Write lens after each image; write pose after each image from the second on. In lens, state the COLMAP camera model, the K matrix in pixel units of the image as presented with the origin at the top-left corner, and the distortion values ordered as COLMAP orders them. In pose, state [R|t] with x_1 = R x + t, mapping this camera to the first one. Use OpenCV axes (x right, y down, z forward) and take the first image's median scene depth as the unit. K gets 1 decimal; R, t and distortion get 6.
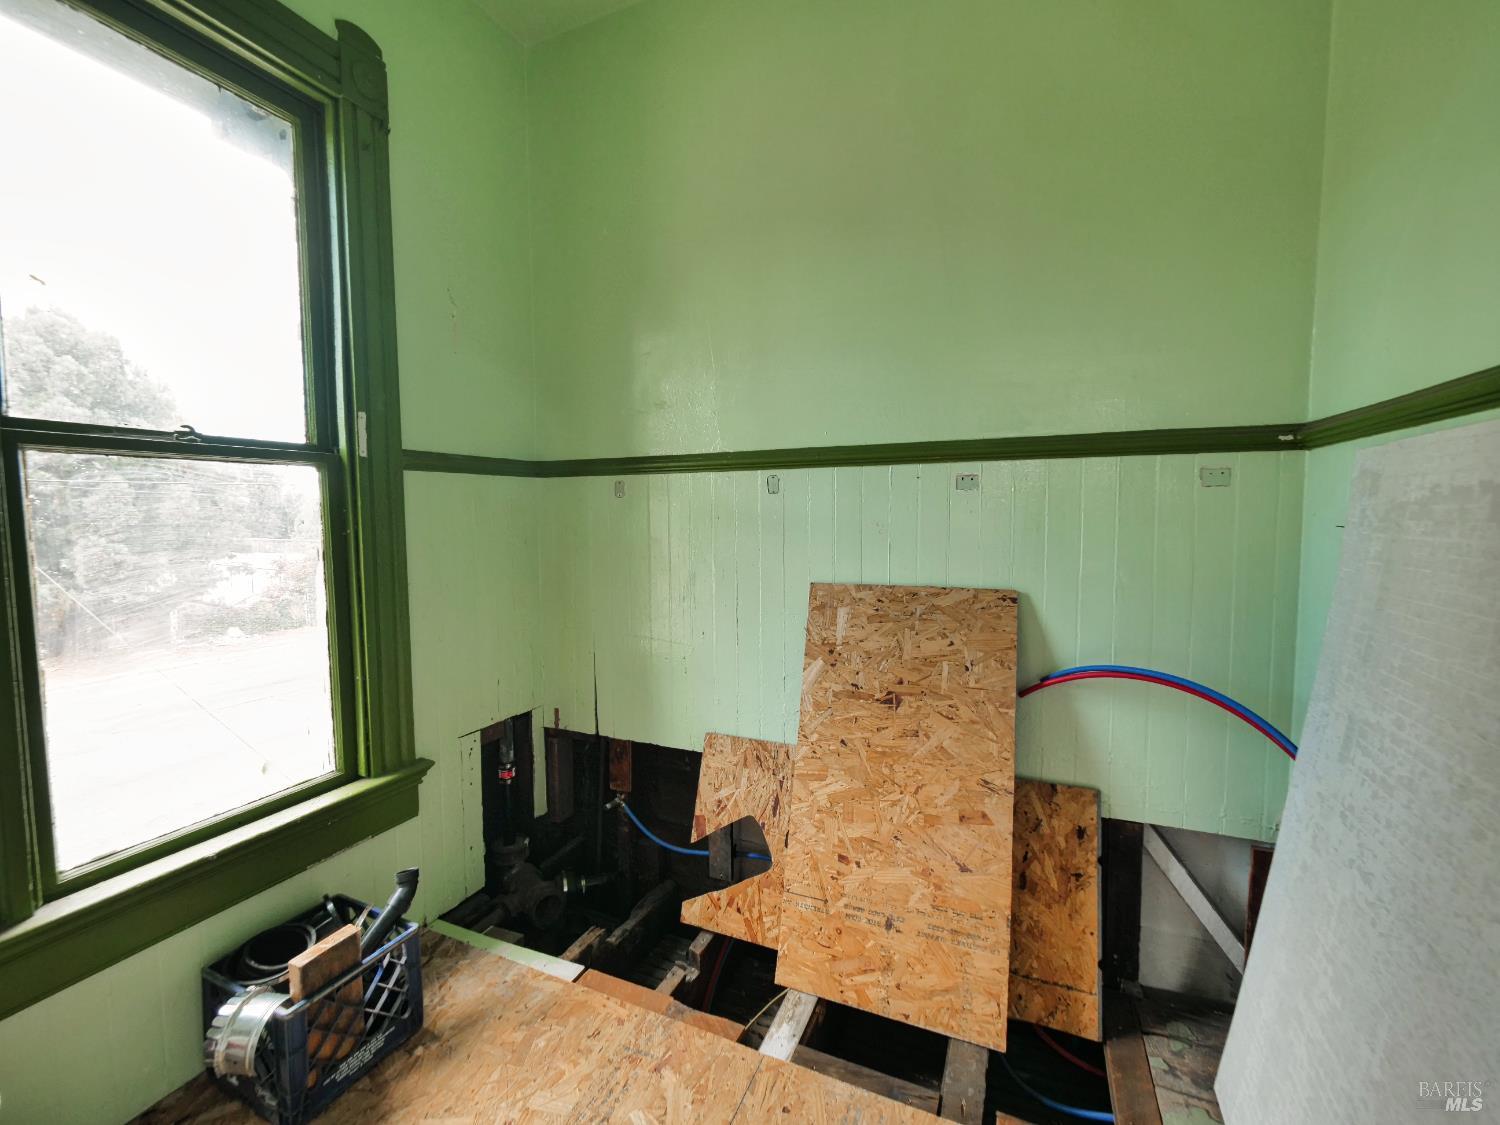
lens RADIAL K [[638.0, 0, 746.5], [0, 638.0, 561.6], [0, 0, 1]] dist [-0.008527, 0.000517]
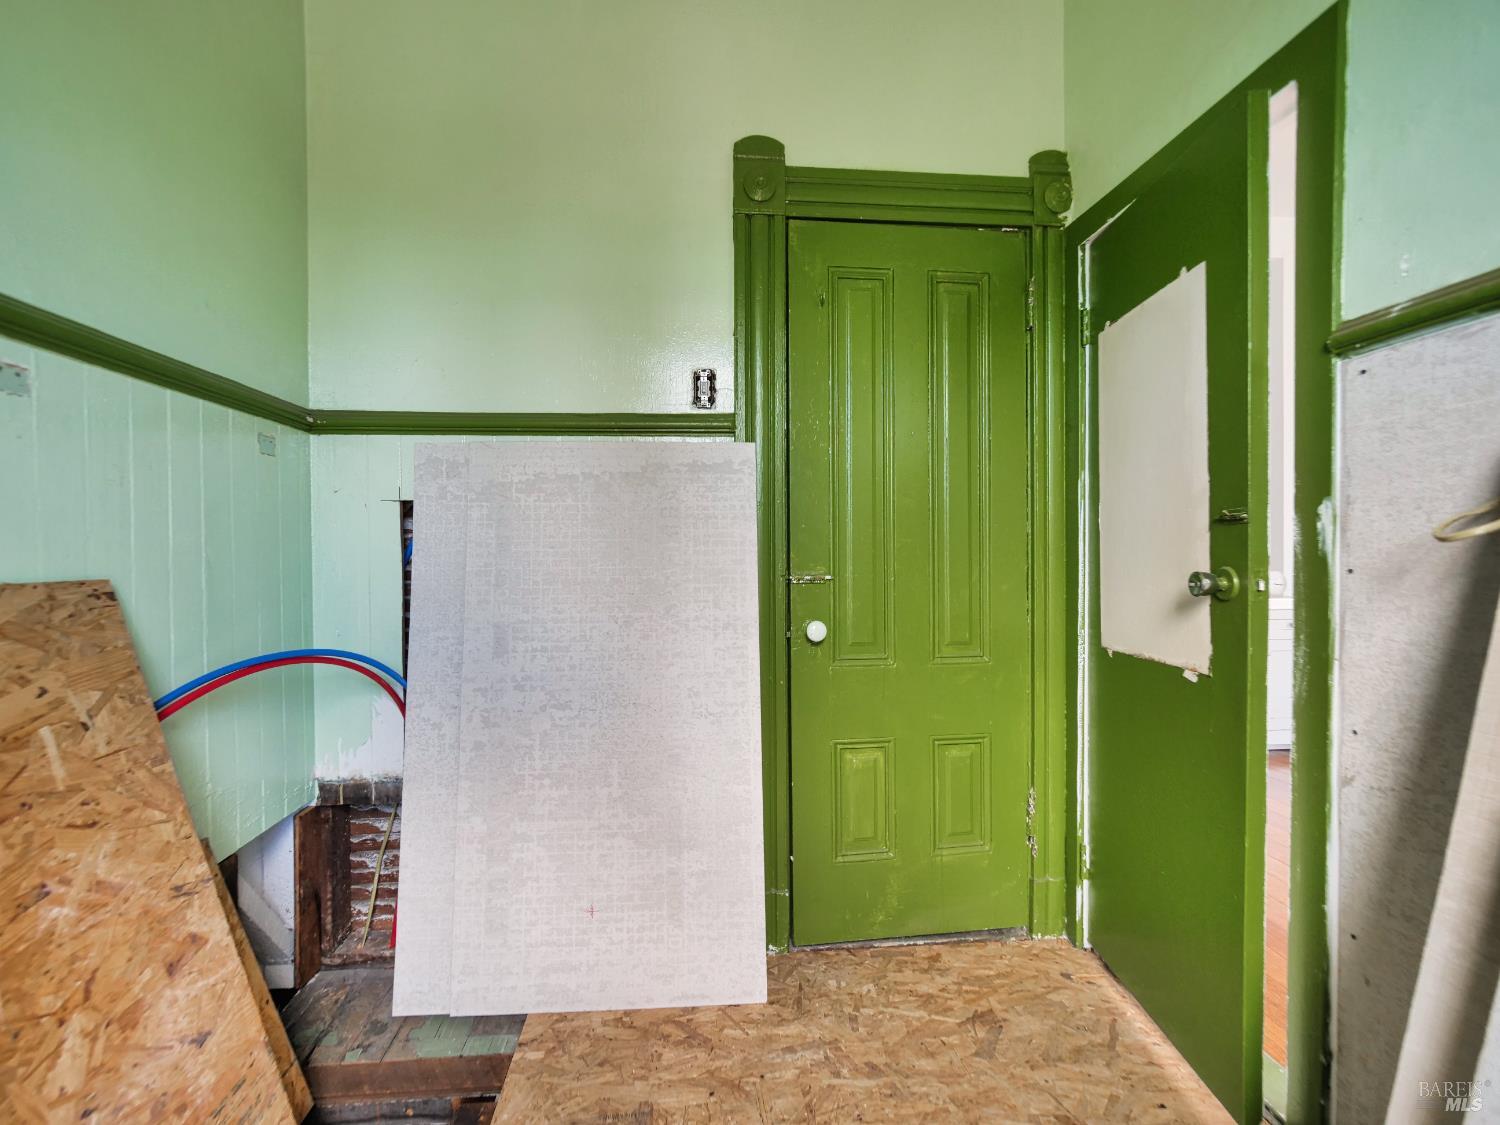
lens RADIAL K [[638.0, 0, 744.7], [0, 638.0, 554.6], [0, 0, 1]] dist [-0.008527, 0.000517]
pose [[-0.491736, 0.002414, 0.870741, -0.404894], [0.075487, 0.996349, 0.039867, 0.043147], [-0.867466, 0.085334, -0.490123, 0.772515]]
